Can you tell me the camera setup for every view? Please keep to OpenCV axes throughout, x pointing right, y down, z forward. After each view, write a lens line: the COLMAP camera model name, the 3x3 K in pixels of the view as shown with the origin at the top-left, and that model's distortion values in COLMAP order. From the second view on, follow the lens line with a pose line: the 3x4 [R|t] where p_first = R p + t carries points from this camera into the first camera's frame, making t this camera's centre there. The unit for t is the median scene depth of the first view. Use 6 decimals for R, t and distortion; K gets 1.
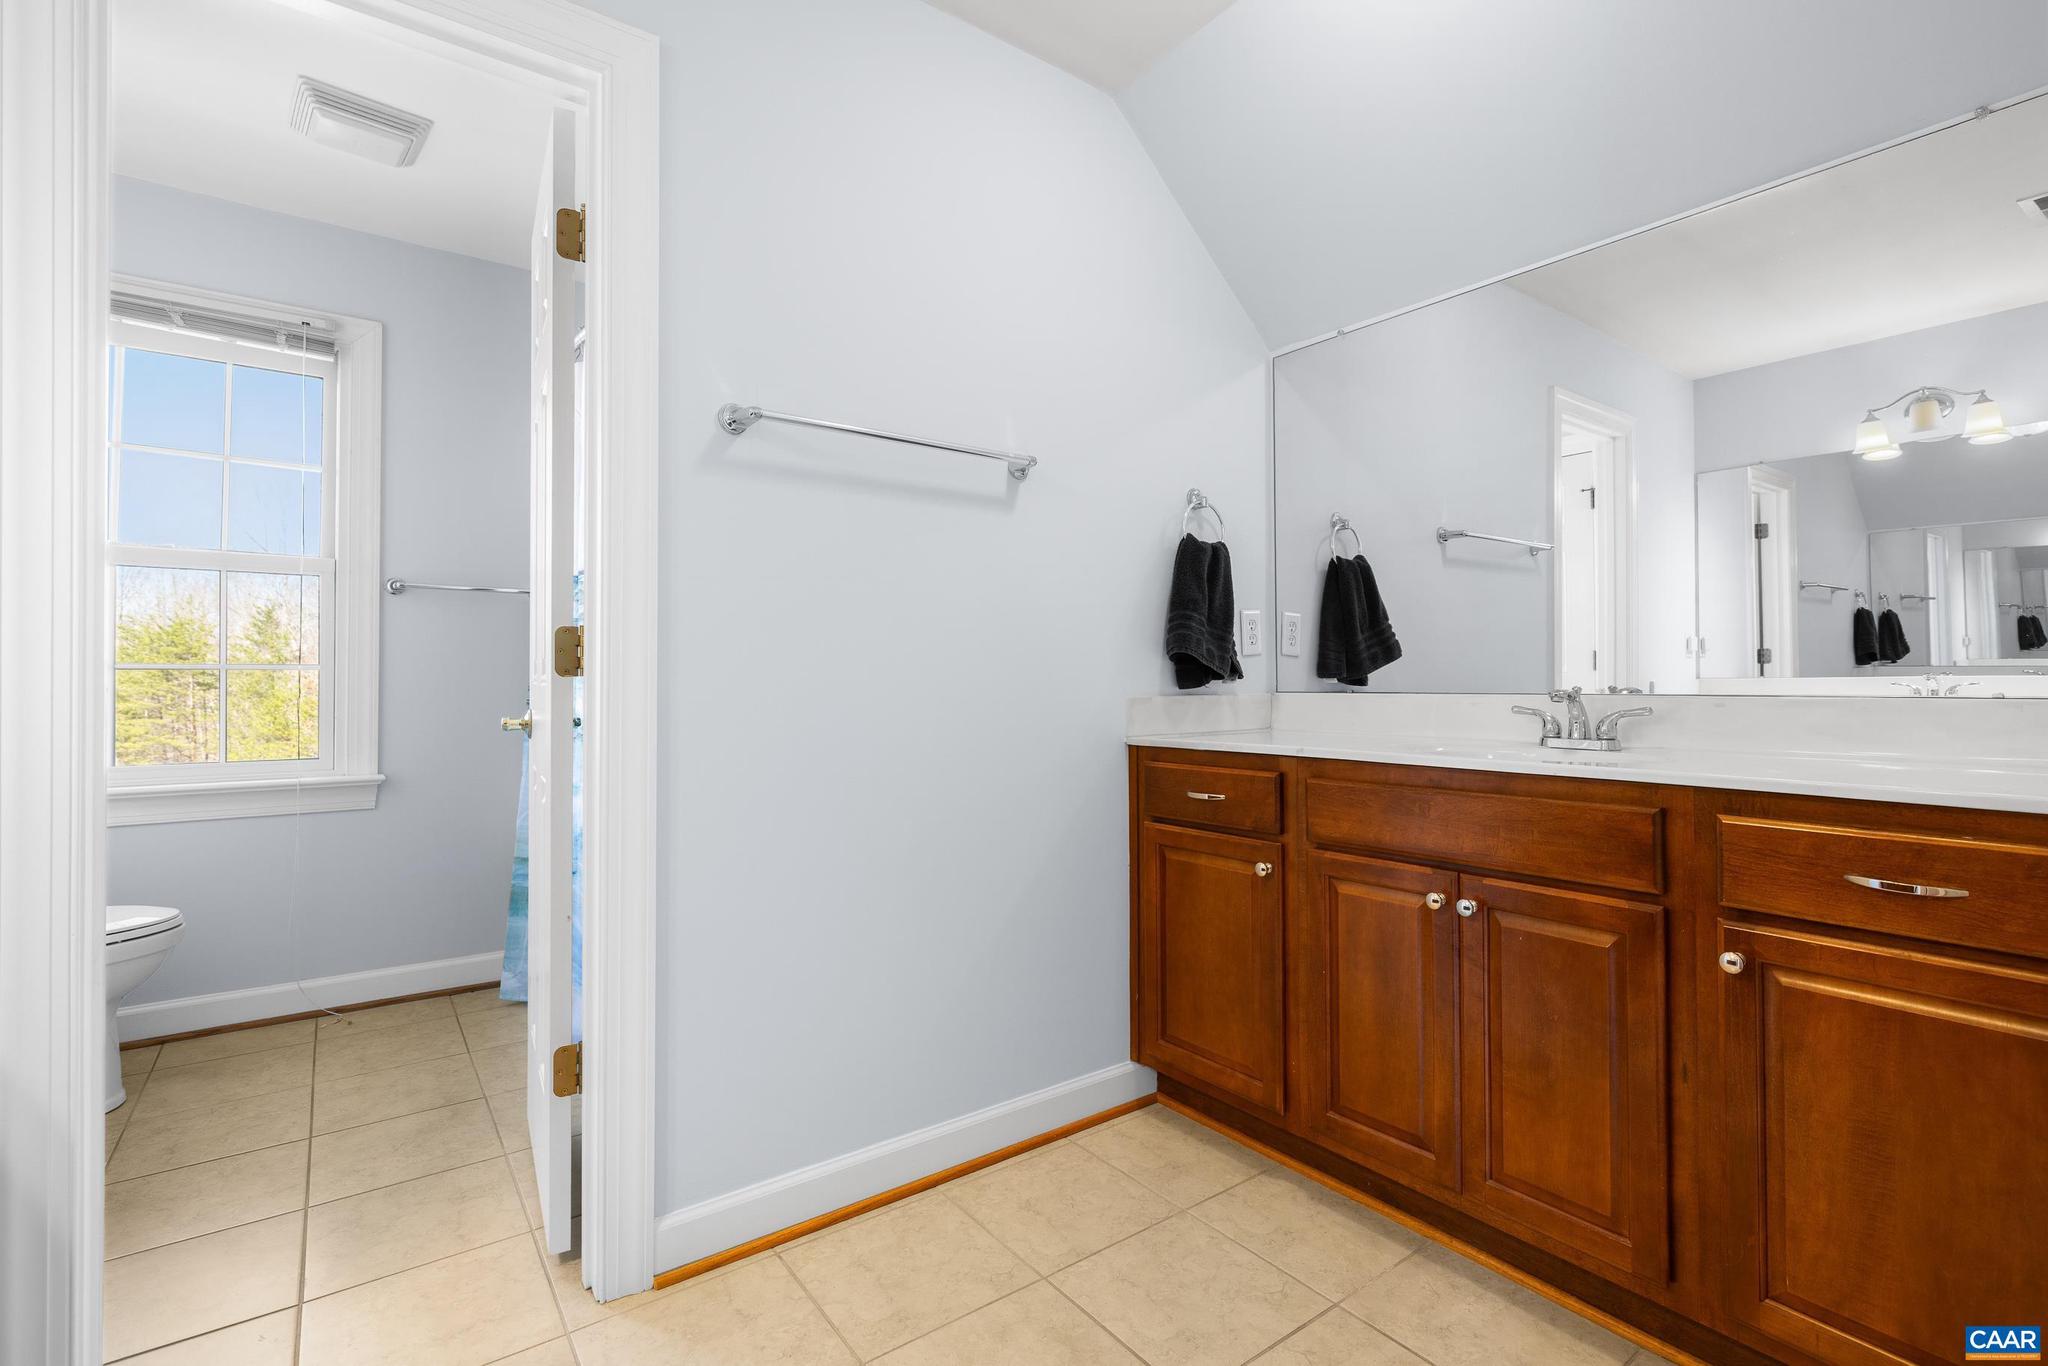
lens RADIAL K [[937.3, 0, 1036.5], [0, 937.3, 667.9], [0, 0, 1]] dist [-0.001928, -0.000211]
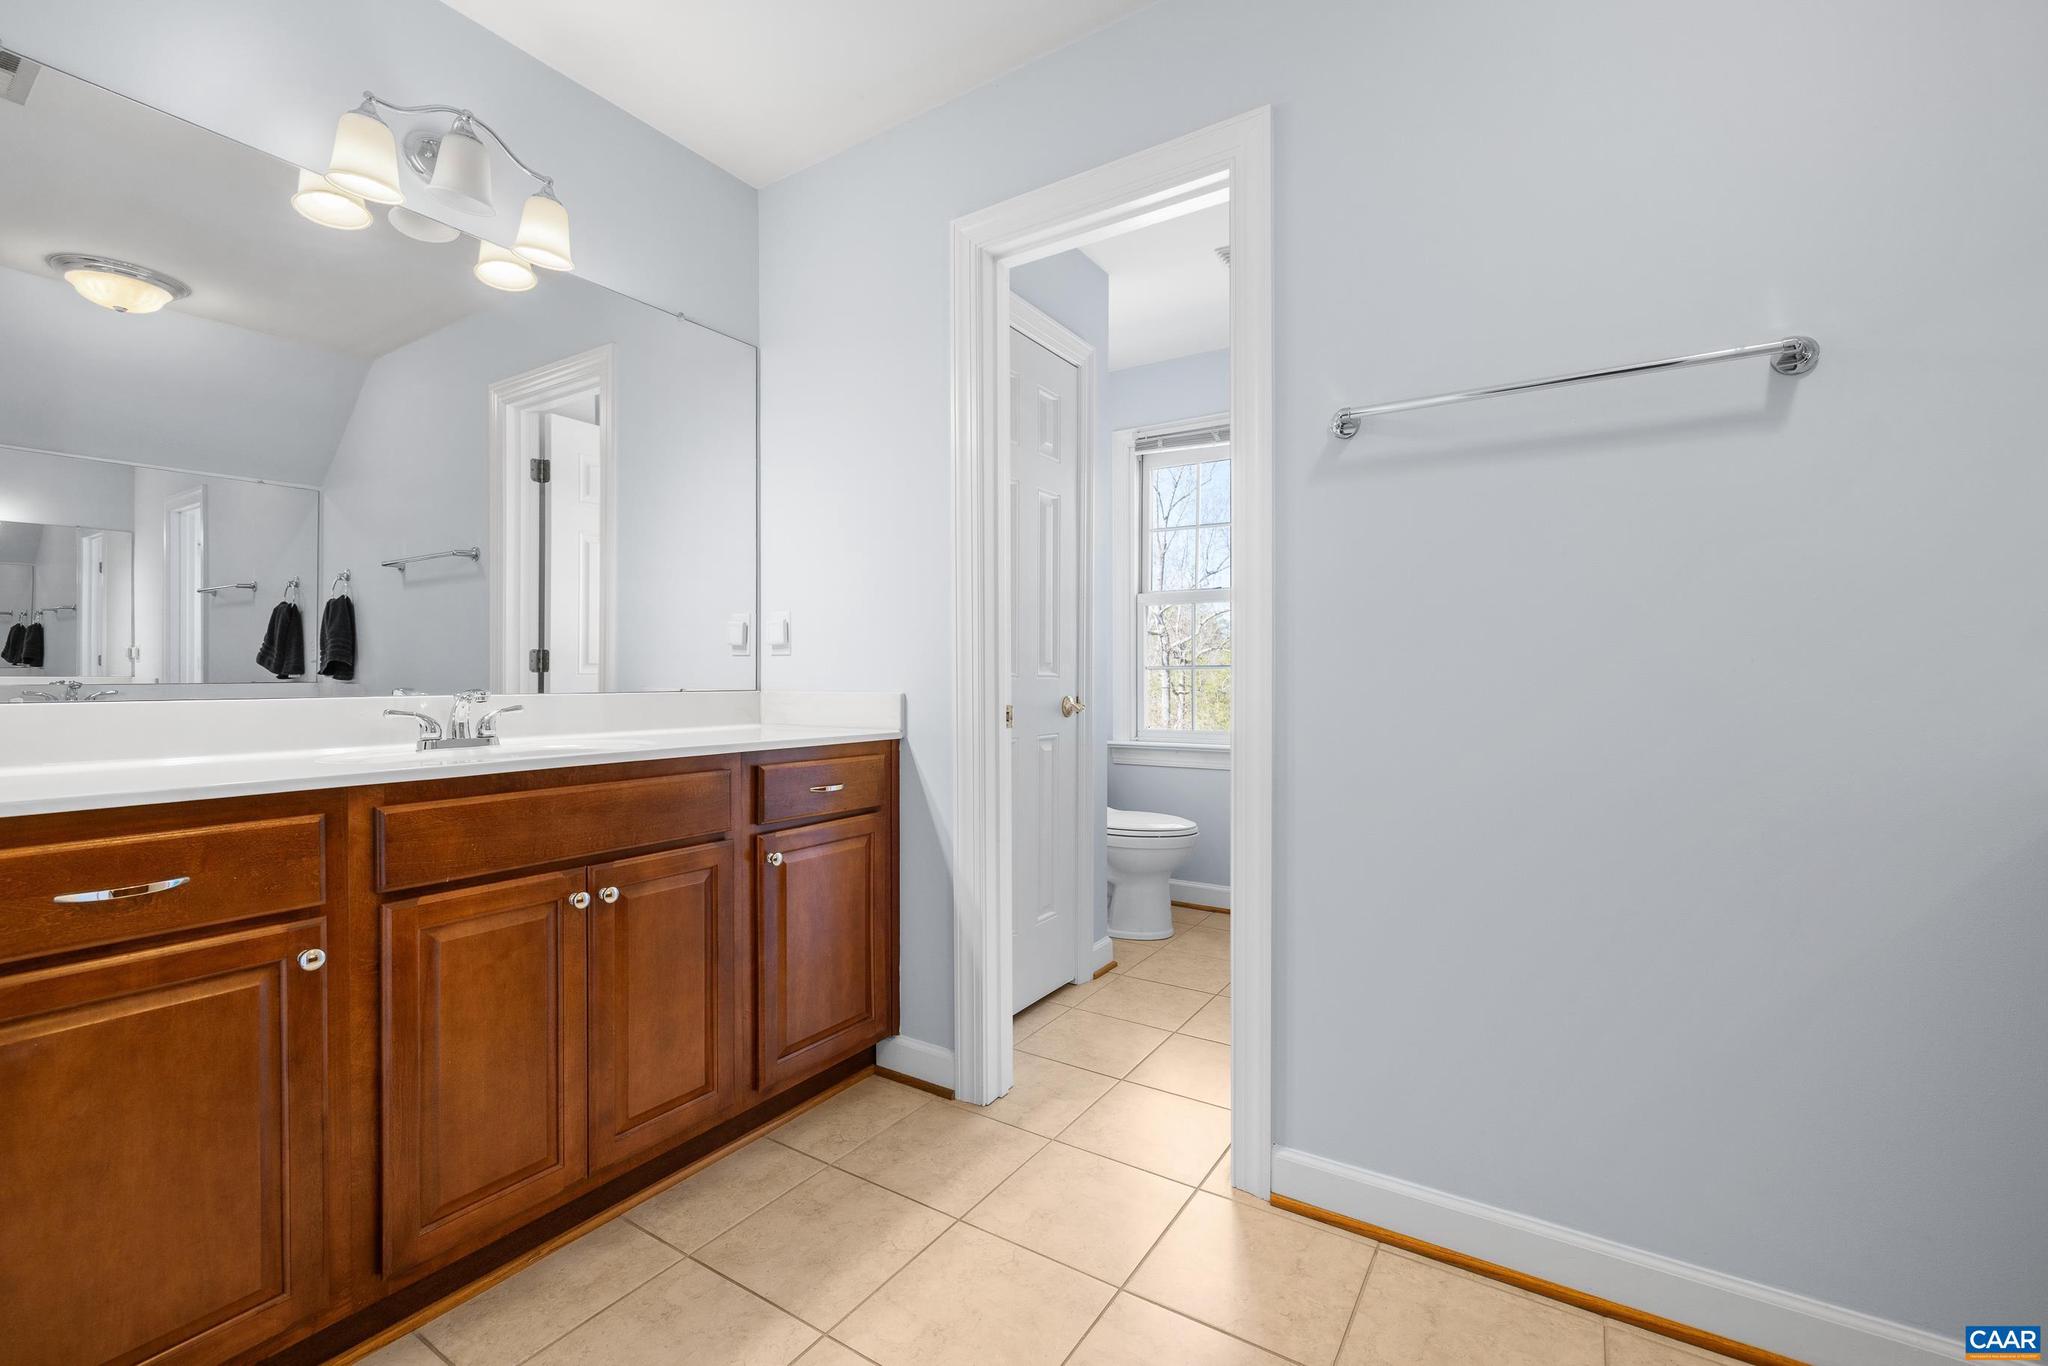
lens RADIAL K [[868.5, 0, 1037.7], [0, 868.5, 690.8], [0, 0, 1]] dist [0.001062, 0.001293]
pose [[0.359097, 0.017436, -0.933137, 0.465102], [0.014052, 0.999611, 0.024085, 0.000106], [0.933195, -0.021761, 0.358712, 0.347635]]
